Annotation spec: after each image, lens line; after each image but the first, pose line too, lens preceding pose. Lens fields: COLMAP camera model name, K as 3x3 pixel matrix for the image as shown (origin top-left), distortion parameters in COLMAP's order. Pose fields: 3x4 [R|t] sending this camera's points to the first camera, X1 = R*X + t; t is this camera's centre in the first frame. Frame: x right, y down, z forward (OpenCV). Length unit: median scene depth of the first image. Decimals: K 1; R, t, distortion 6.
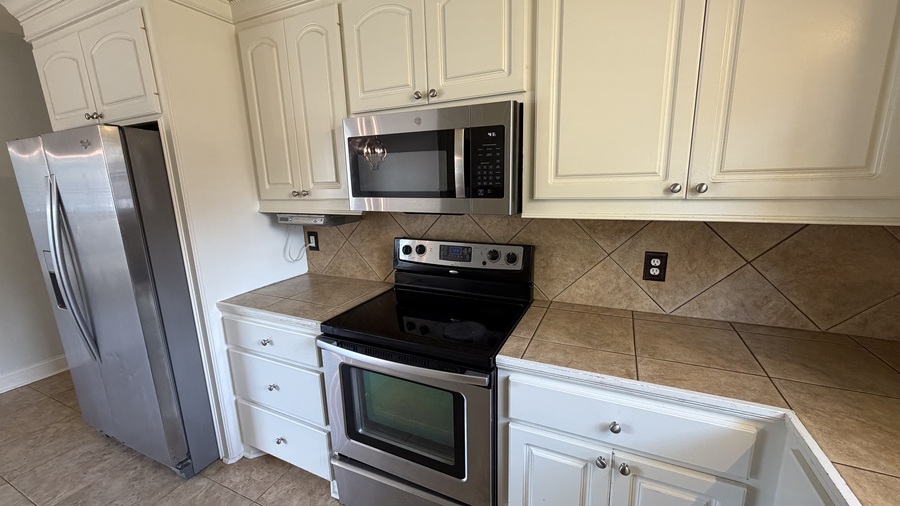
lens RADIAL K [[359.1, 0, 448.4], [0, 359.1, 252.3], [0, 0, 1]] dist [-0.002585, 0.000576]
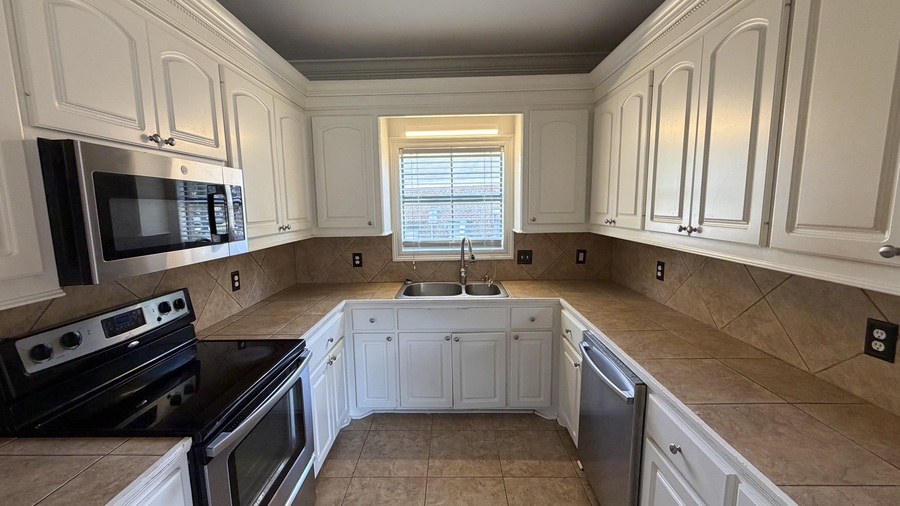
lens RADIAL K [[359.1, 0, 448.2], [0, 359.1, 252.8], [0, 0, 1]] dist [-0.002585, 0.000576]
pose [[-0.409884, -0.085496, 0.908122, -1.039691], [0.214227, 0.958726, 0.186952, -0.148443], [-0.886624, 0.271172, -0.374651, 0.650458]]
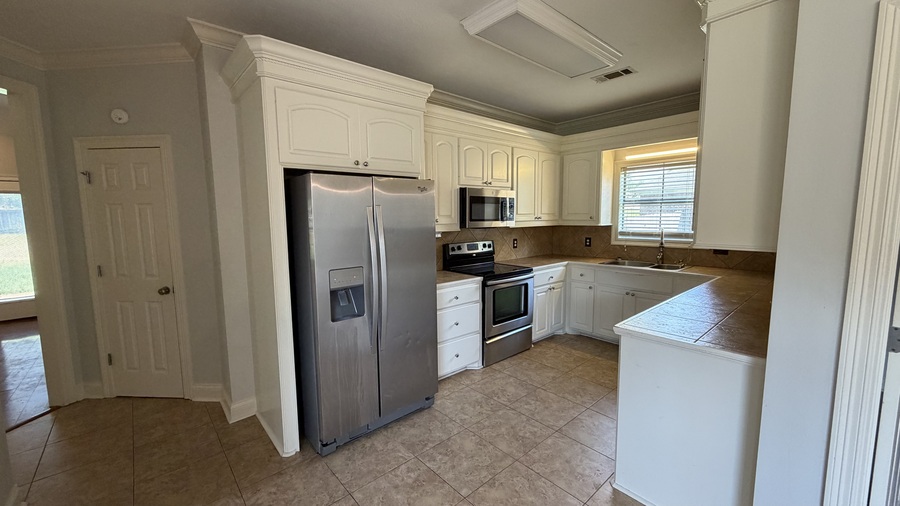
lens RADIAL K [[359.1, 0, 448.6], [0, 359.1, 253.6], [0, 0, 1]] dist [-0.002585, 0.000576]
pose [[0.401101, -0.074416, 0.913006, -2.234091], [0.189256, 0.981923, -0.003110, 0.021731], [-0.896270, 0.174039, 0.407934, 0.226721]]
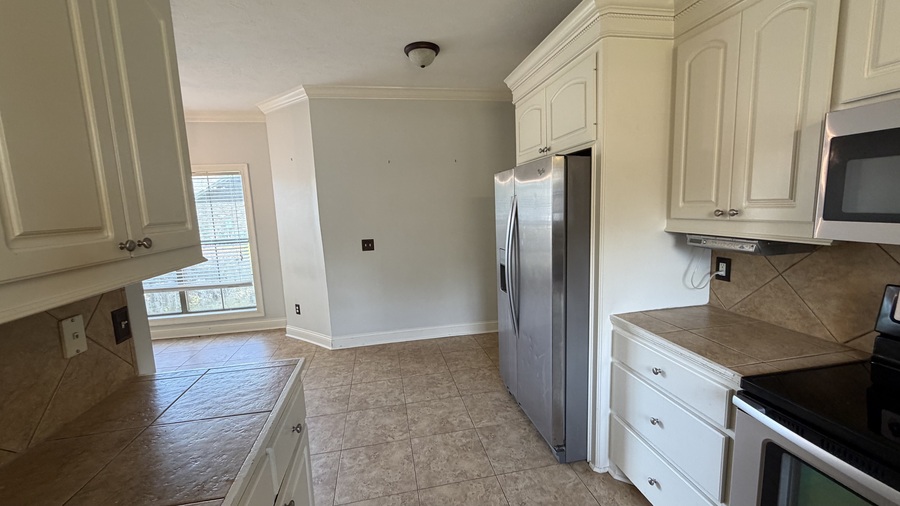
lens RADIAL K [[359.1, 0, 447.5], [0, 359.1, 252.2], [0, 0, 1]] dist [-0.002585, 0.000576]
pose [[0.583231, 0.111436, -0.804626, -0.114444], [-0.145923, 0.988805, 0.031172, -0.003265], [0.799092, 0.099232, 0.592963, -0.014507]]
